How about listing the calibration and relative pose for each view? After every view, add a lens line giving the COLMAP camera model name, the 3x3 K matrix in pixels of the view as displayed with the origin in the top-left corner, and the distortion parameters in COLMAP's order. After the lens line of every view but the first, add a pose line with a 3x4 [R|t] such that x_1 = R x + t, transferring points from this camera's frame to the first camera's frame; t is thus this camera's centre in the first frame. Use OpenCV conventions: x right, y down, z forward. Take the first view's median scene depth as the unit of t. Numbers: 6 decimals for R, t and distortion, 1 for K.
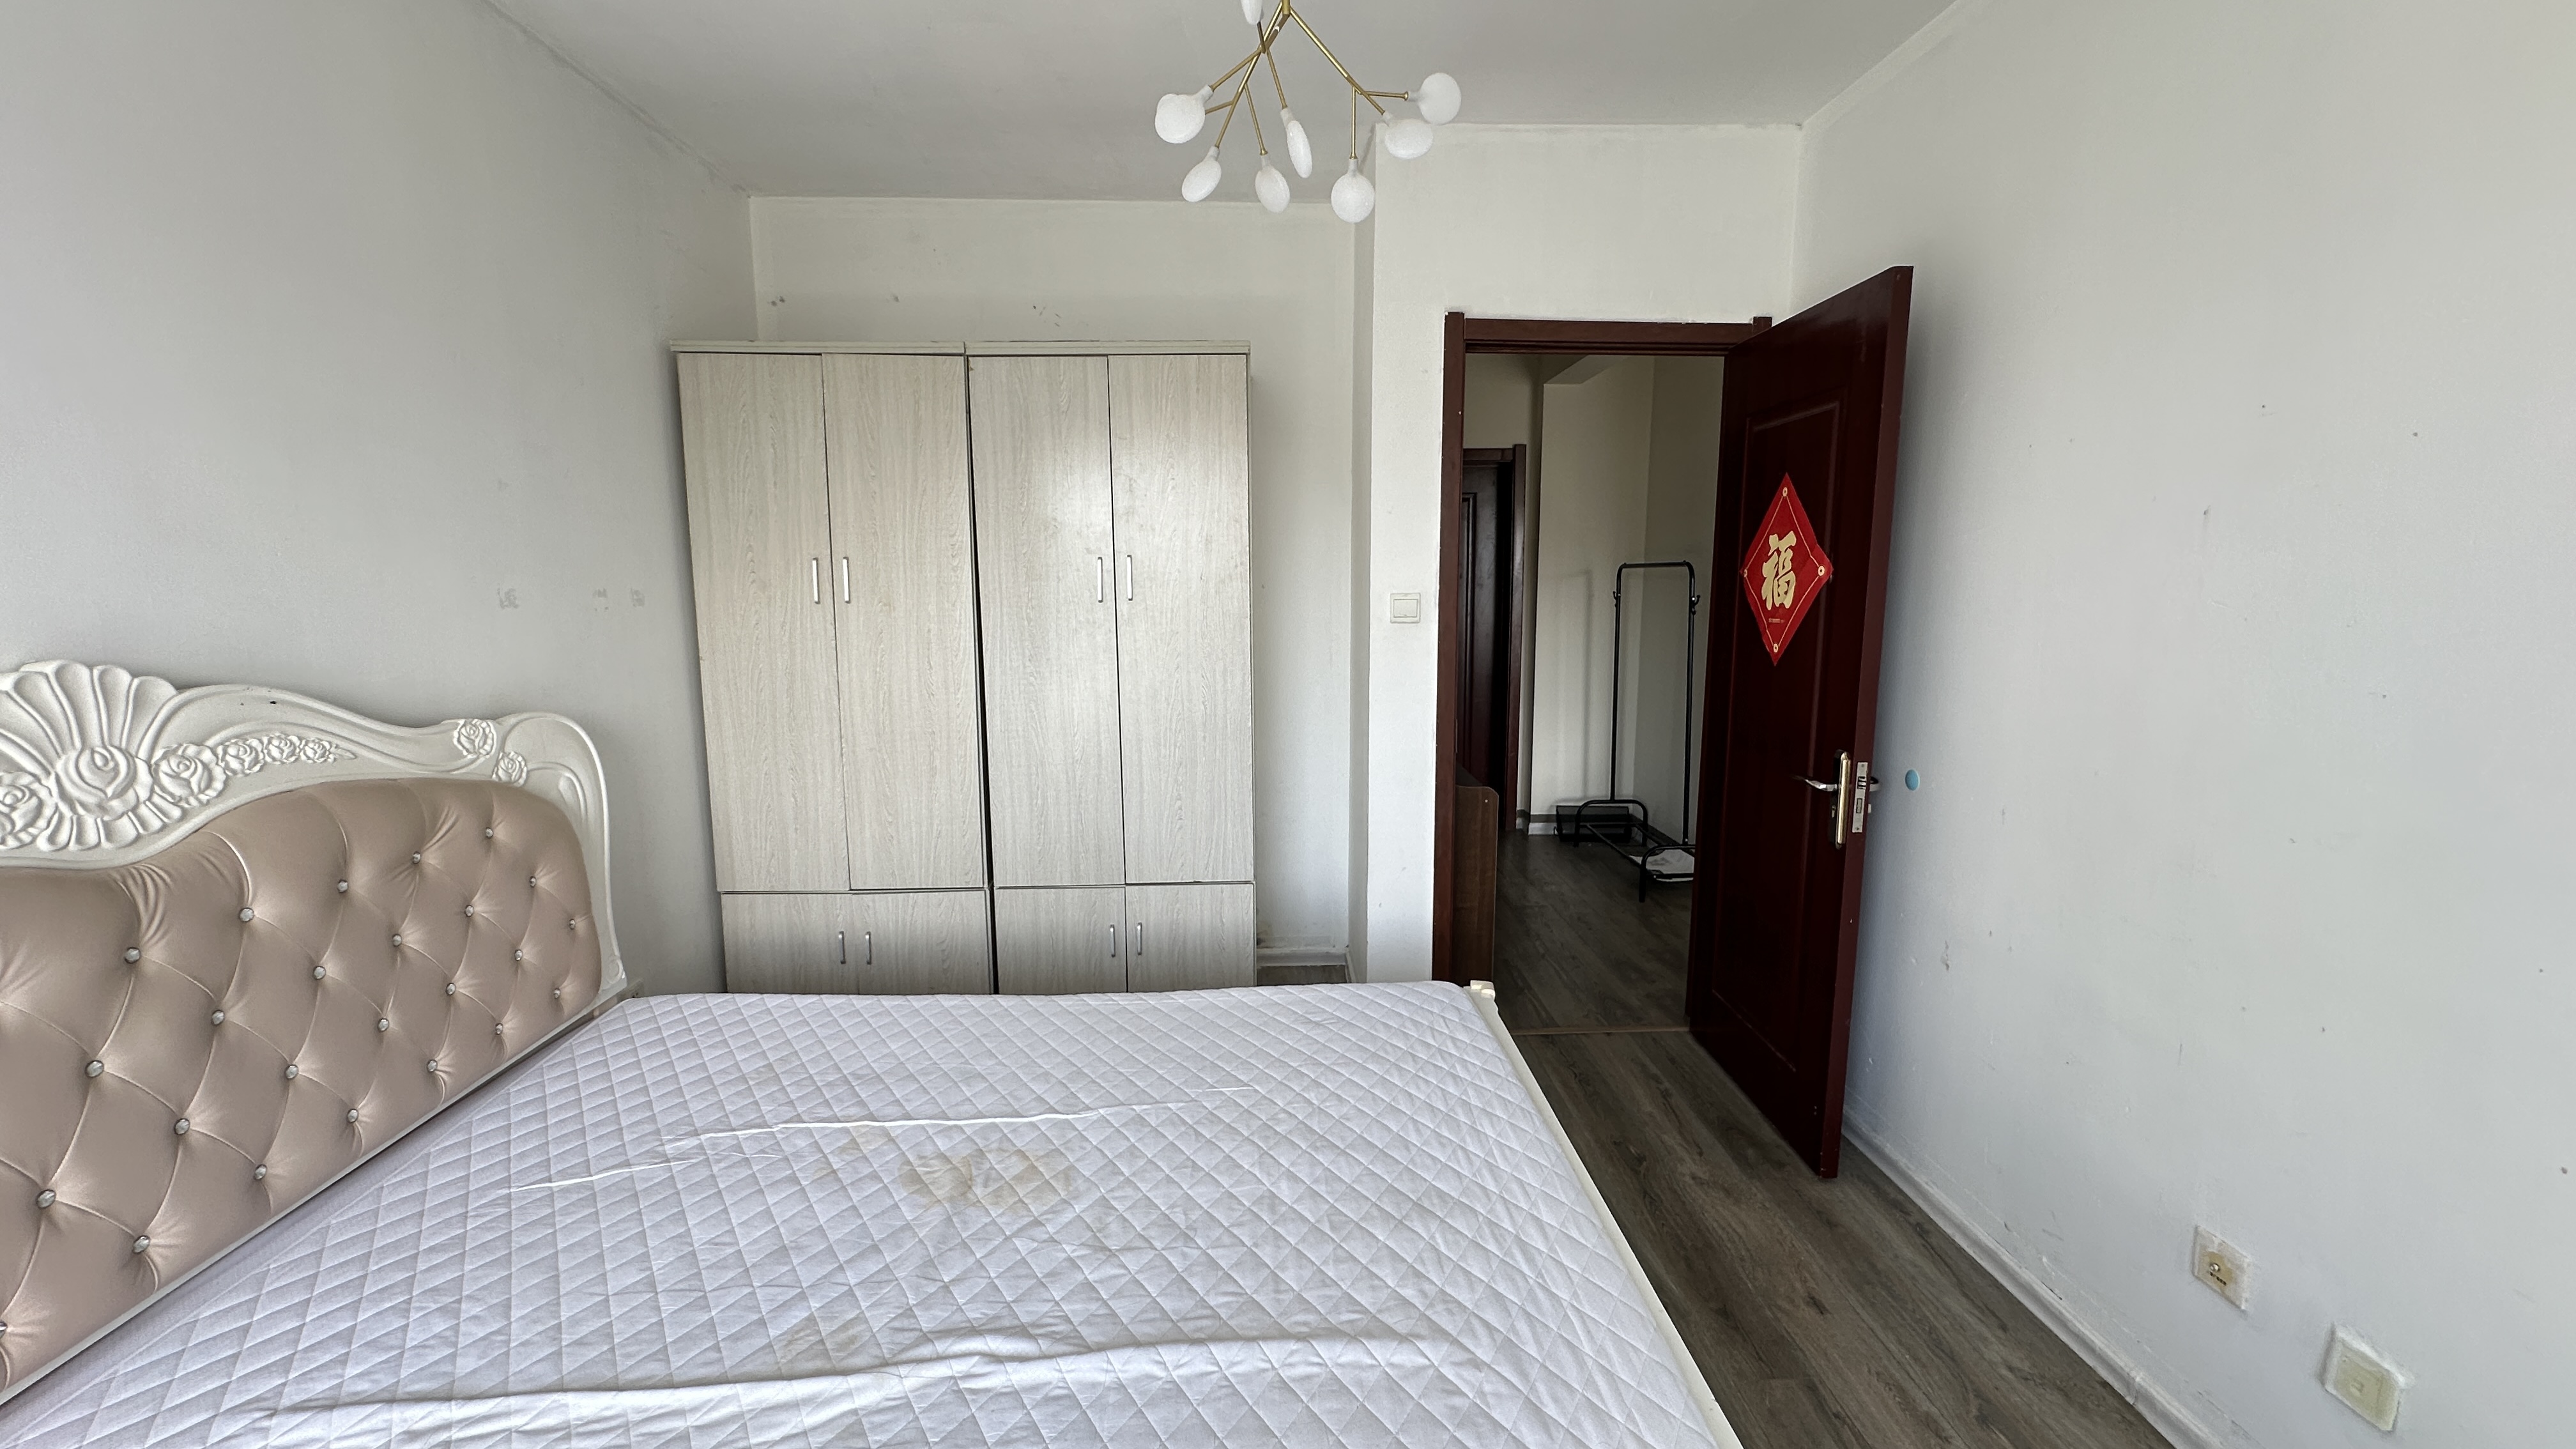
lens RADIAL K [[1022.9, 0, 1292.9], [0, 1022.9, 722.0], [0, 0, 1]] dist [-0.000446, -0.000035]
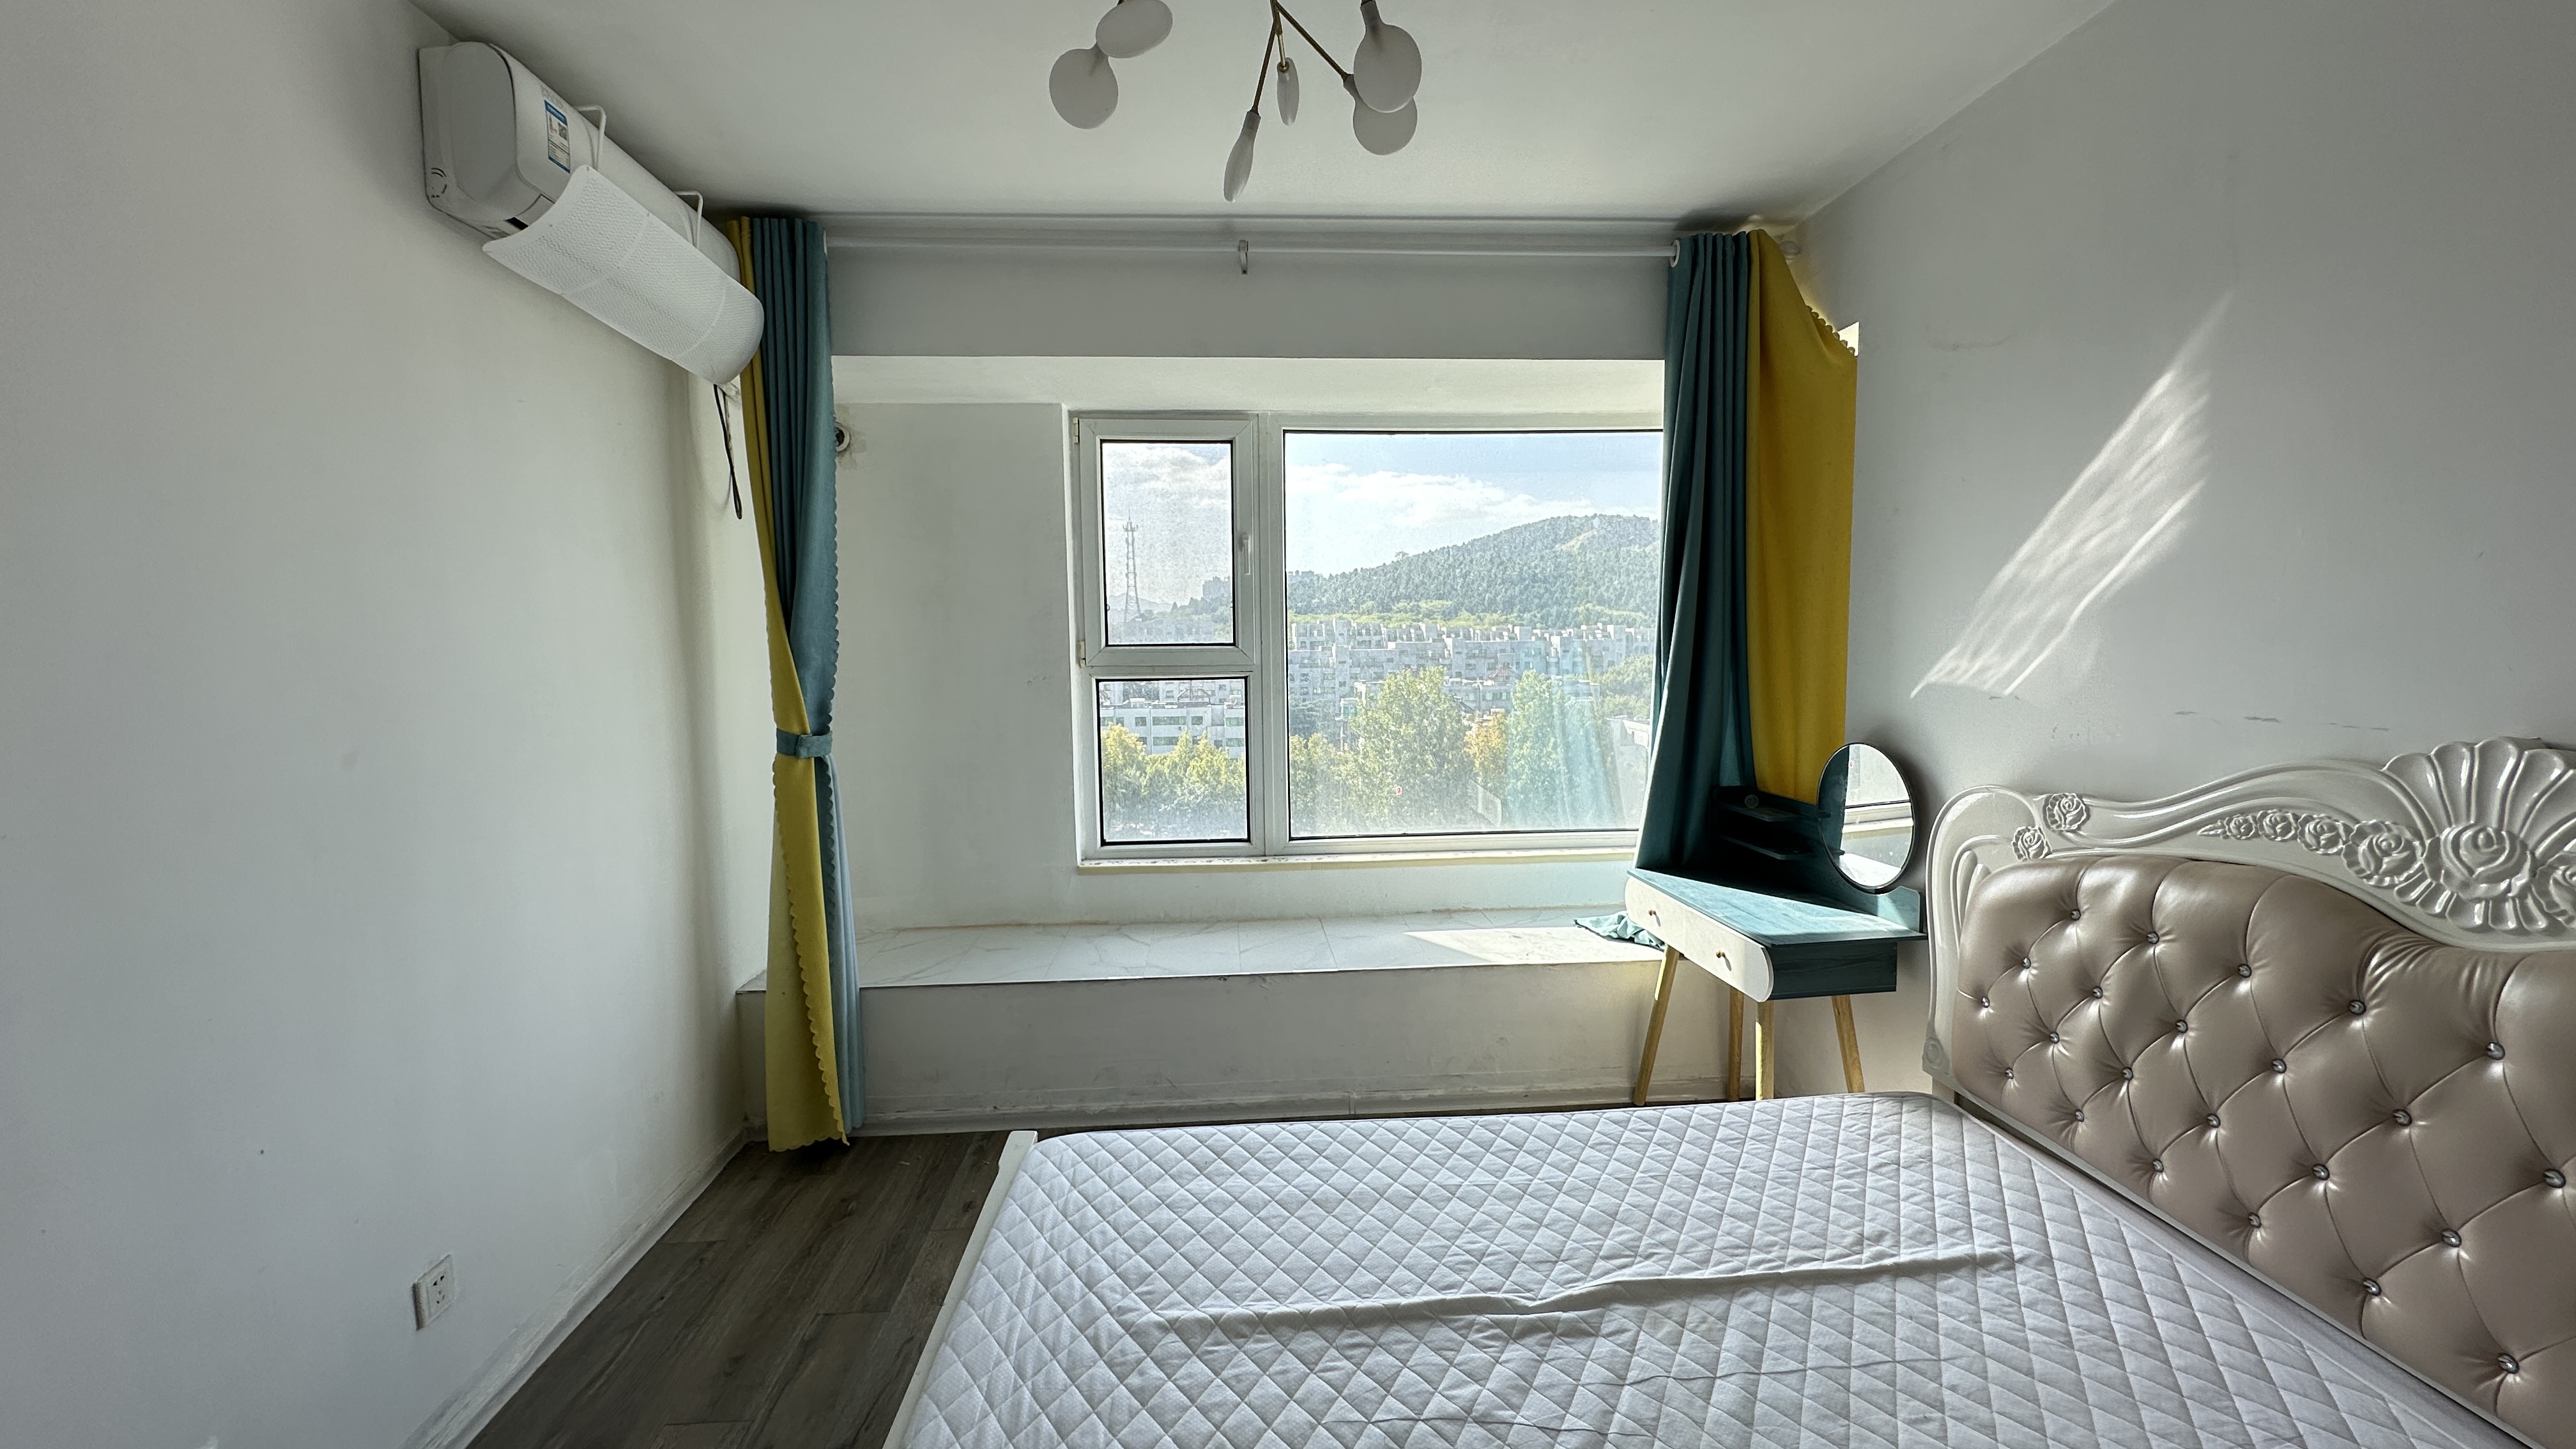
lens RADIAL K [[1022.9, 0, 1289.9], [0, 1022.9, 712.8], [0, 0, 1]] dist [-0.000446, -0.000035]
pose [[-0.999564, 0.021301, -0.020441, -0.014070], [0.016114, 0.973810, 0.226790, -0.316649], [0.024737, 0.226362, -0.973729, 1.874202]]
